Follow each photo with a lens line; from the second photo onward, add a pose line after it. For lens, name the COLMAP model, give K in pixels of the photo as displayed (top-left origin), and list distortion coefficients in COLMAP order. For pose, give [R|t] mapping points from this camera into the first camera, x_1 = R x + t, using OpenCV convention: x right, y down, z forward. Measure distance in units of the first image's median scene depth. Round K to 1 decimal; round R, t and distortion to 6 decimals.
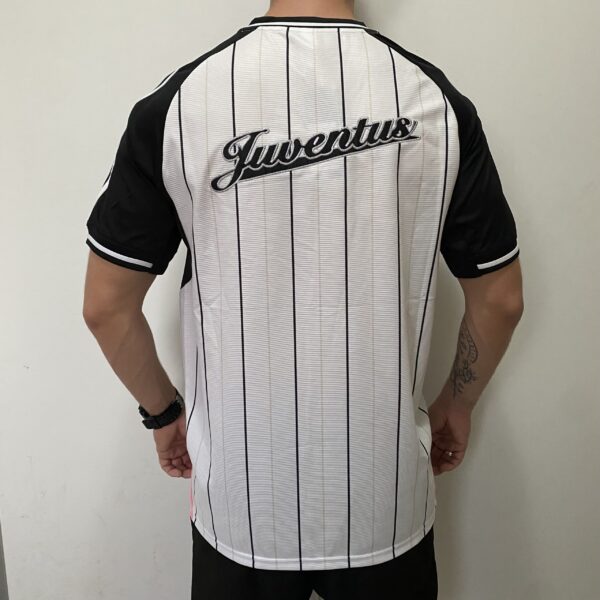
lens RADIAL K [[670.1, 0, 301.5], [0, 670.1, 298.9], [0, 0, 1]] dist [0.013679, 0.000000]
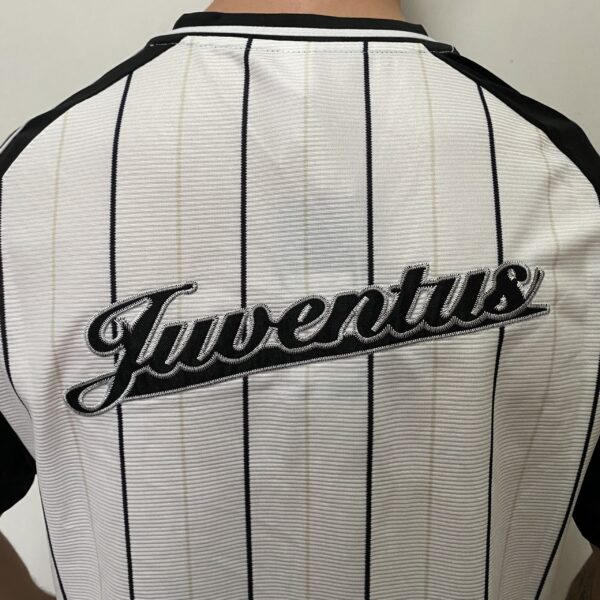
lens RADIAL K [[670.1, 0, 297.8], [0, 670.1, 299.2], [0, 0, 1]] dist [0.013679, 0.000000]
pose [[0.998623, 0.029036, -0.043683, 0.036133], [-0.026813, 0.998357, 0.050644, -0.265136], [0.045082, -0.049403, 0.997761, 0.570030]]
